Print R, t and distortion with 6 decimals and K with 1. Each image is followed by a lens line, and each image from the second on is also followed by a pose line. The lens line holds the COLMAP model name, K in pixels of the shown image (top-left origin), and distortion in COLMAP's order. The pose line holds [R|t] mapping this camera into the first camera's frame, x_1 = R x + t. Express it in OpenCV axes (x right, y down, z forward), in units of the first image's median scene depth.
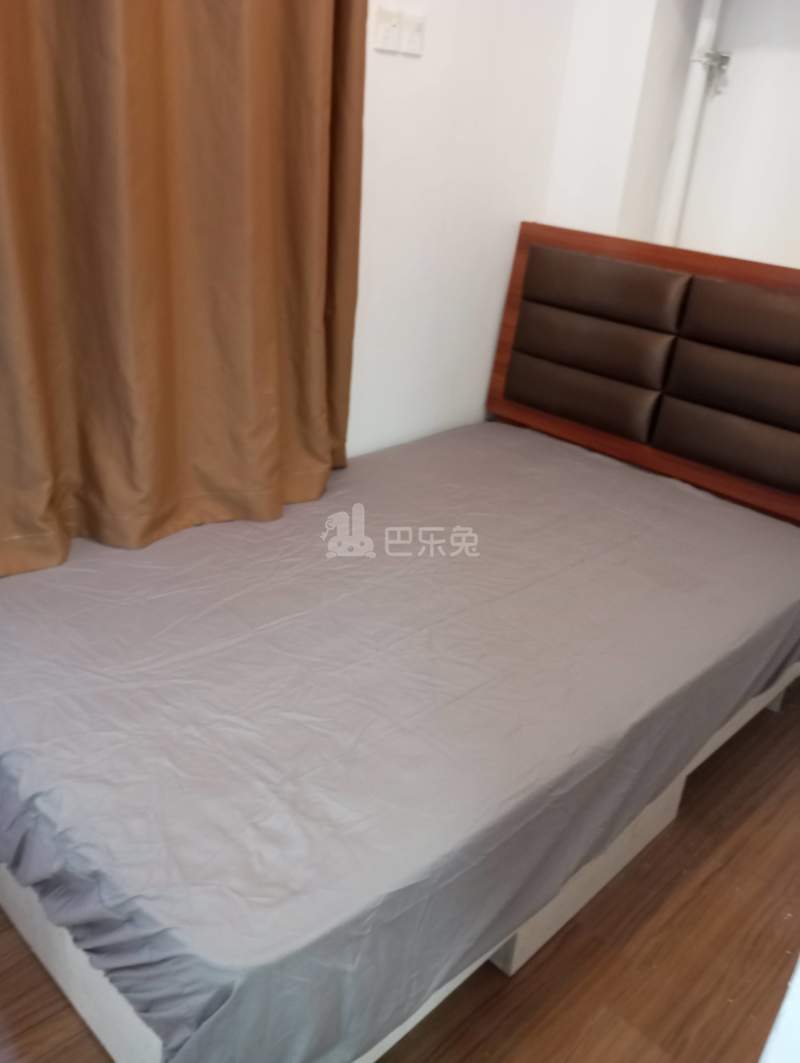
lens RADIAL K [[872.2, 0, 392.1], [0, 872.2, 531.0], [0, 0, 1]] dist [0.036501, -0.055593]
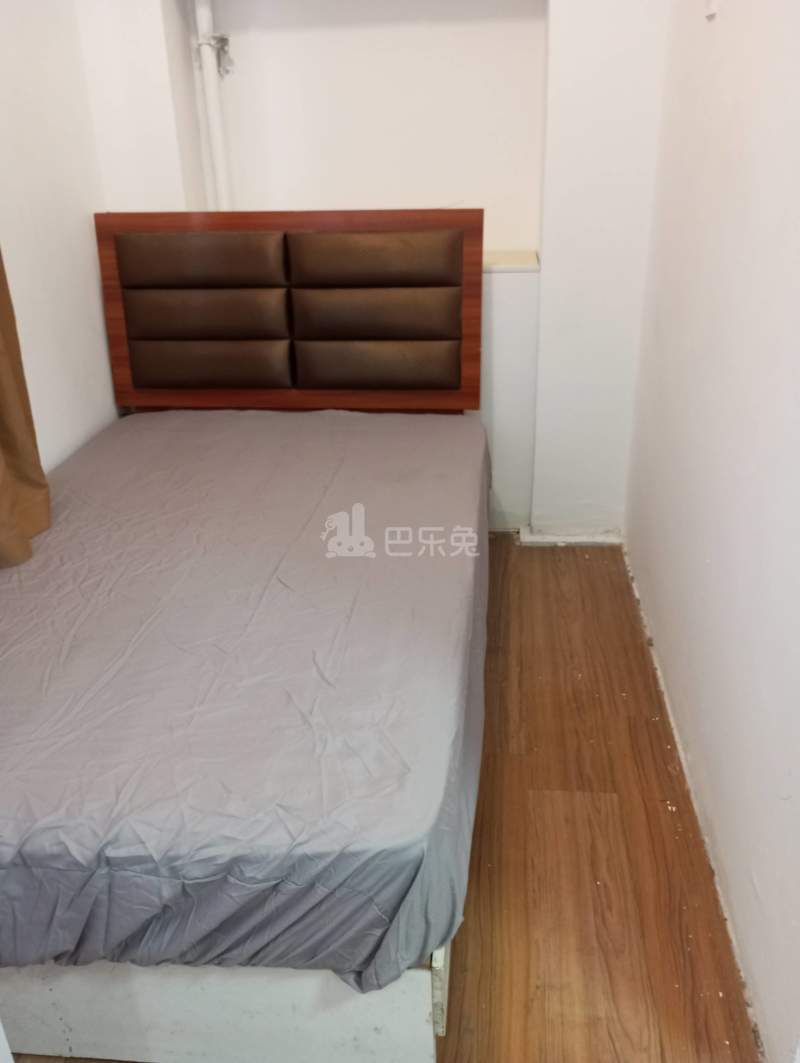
lens RADIAL K [[872.2, 0, 405.7], [0, 872.2, 529.9], [0, 0, 1]] dist [0.036501, -0.055593]
pose [[0.771450, -0.356510, 0.527034, -0.265401], [0.354027, 0.928740, 0.110032, -0.002335], [-0.528705, 0.101700, 0.842691, 0.001951]]
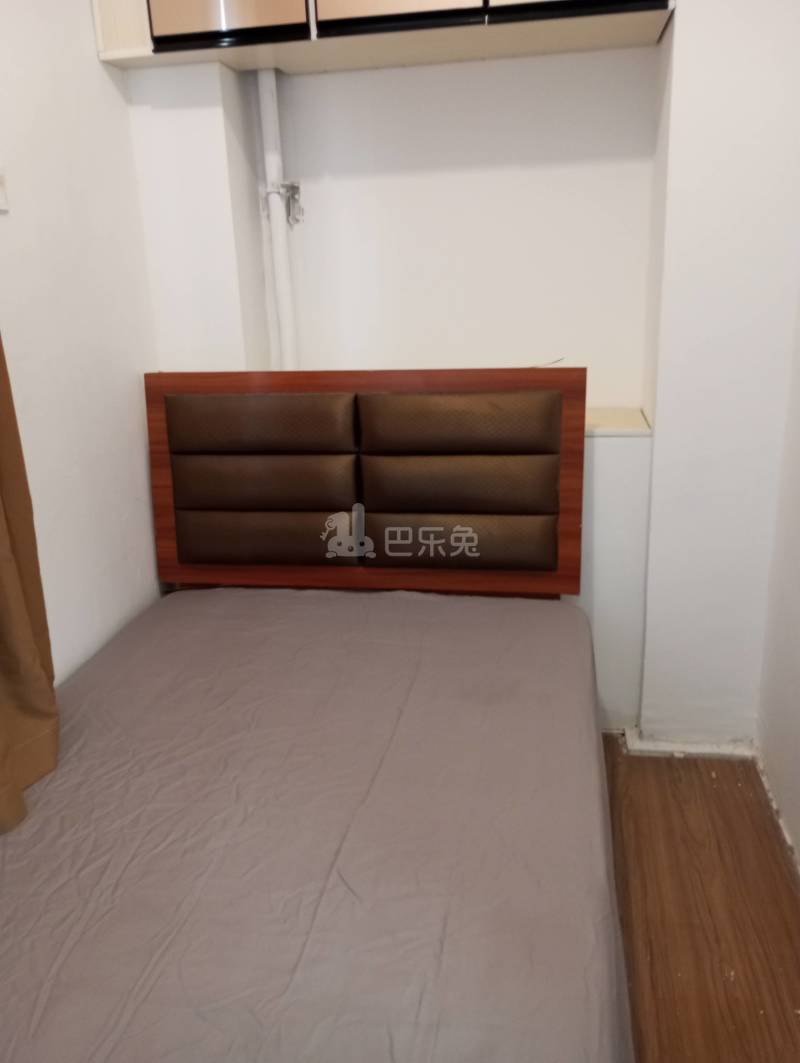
lens RADIAL K [[872.2, 0, 404.5], [0, 872.2, 528.2], [0, 0, 1]] dist [0.036501, -0.055593]
pose [[0.809903, -0.276935, 0.517073, -0.162495], [0.344391, 0.938097, -0.036998, -0.090510], [-0.474818, 0.208040, 0.855142, 0.156630]]
